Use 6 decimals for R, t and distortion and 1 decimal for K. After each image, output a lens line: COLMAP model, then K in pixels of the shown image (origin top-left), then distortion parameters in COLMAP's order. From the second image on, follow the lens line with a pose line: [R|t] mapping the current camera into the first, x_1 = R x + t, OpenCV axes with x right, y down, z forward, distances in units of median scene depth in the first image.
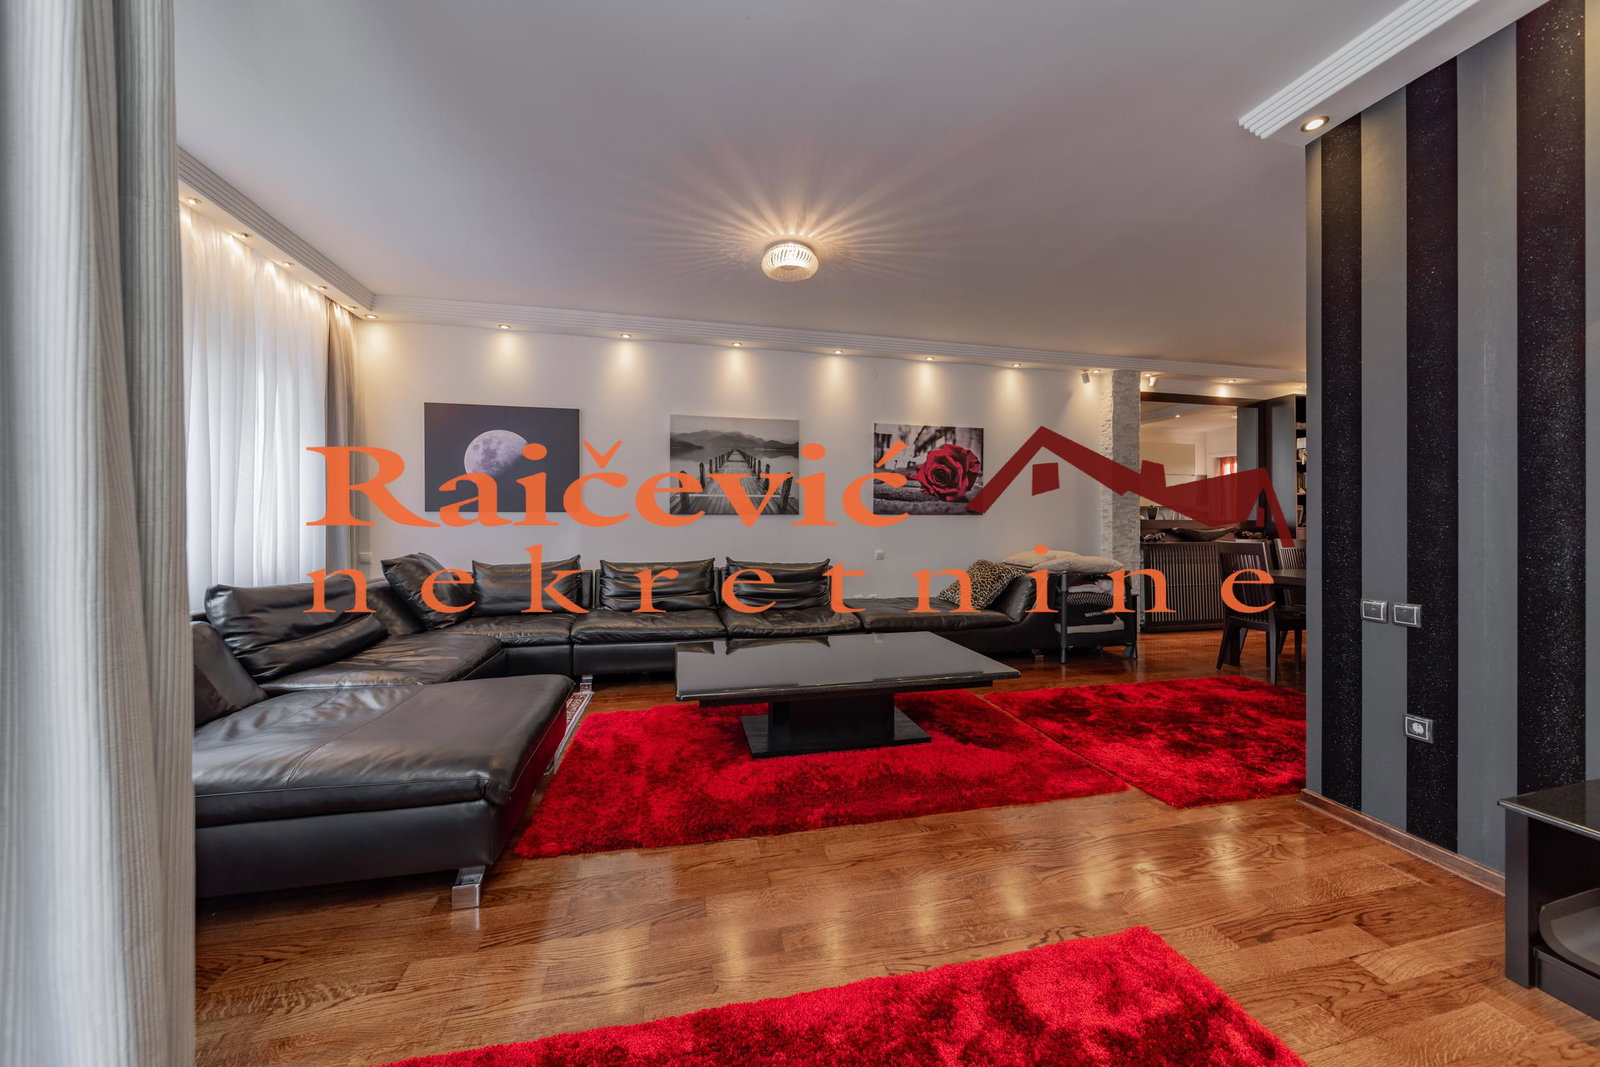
lens RADIAL K [[560.4, 0, 802.3], [0, 560.4, 520.5], [0, 0, 1]] dist [-0.000176, -0.000041]
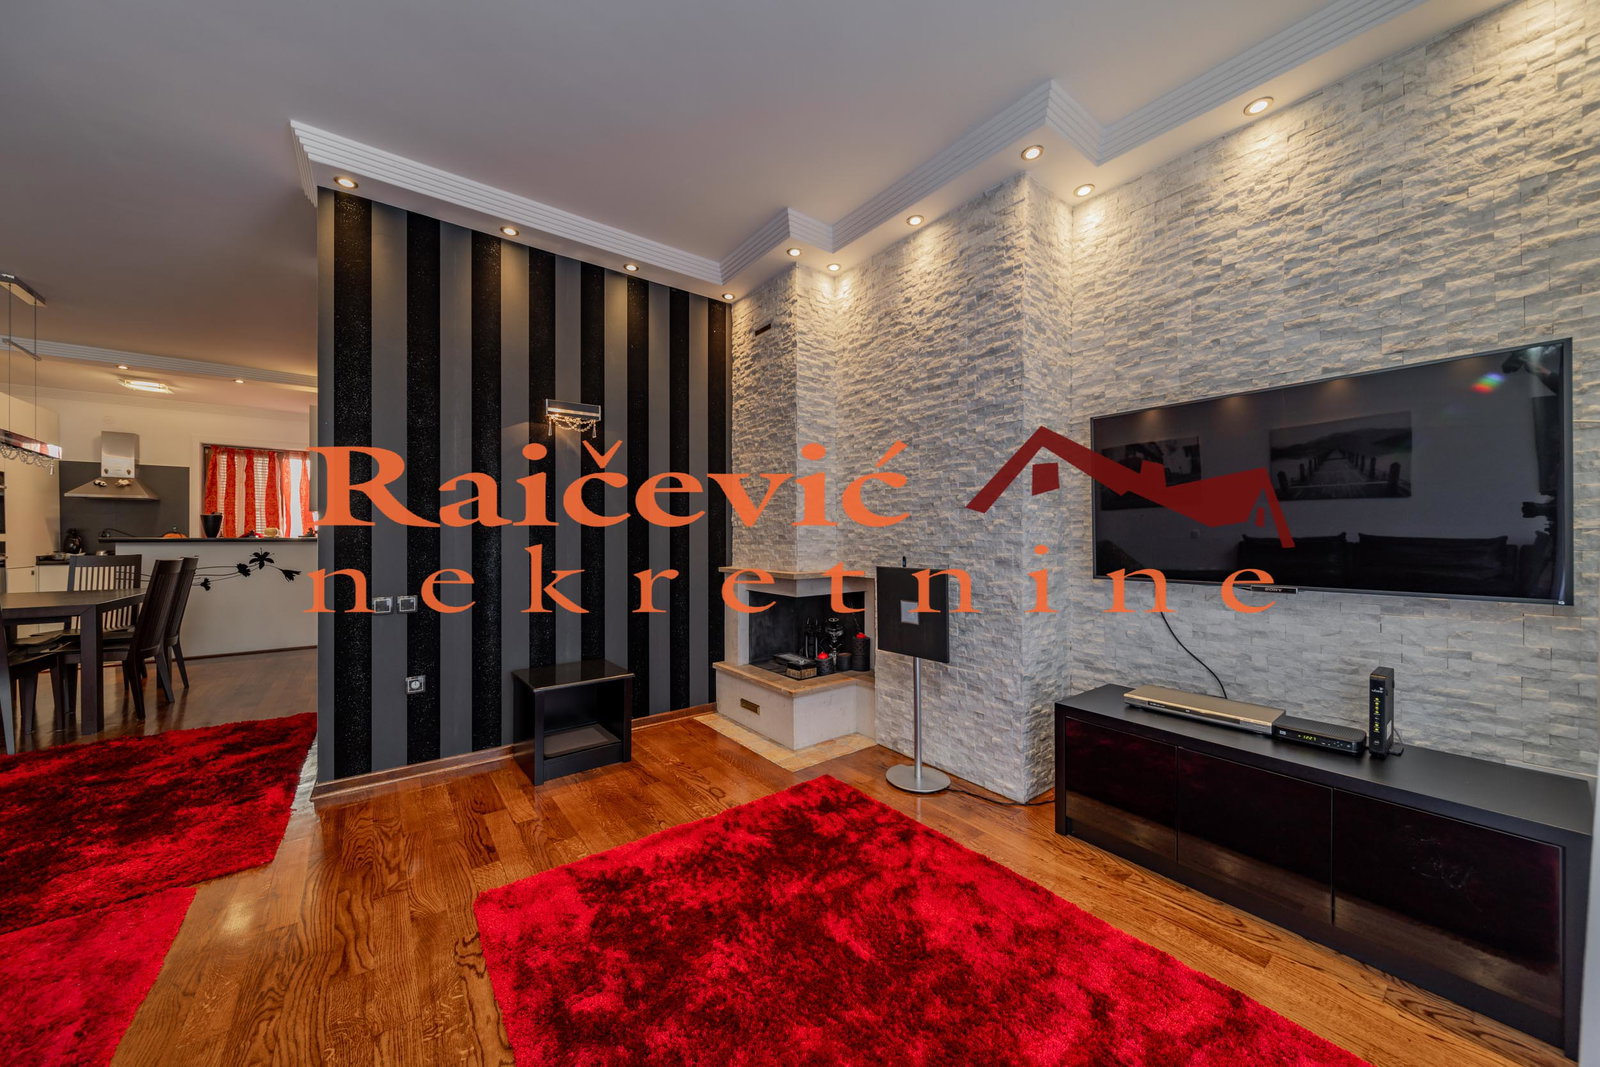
lens RADIAL K [[559.7, 0, 800.0], [0, 559.7, 533.5], [0, 0, 1]] dist [0.000076, 0.000032]
pose [[-0.410304, 0.006097, 0.911928, -0.516308], [0.000861, 0.999980, -0.006299, 0.007838], [-0.911948, -0.001799, -0.410301, 0.666479]]
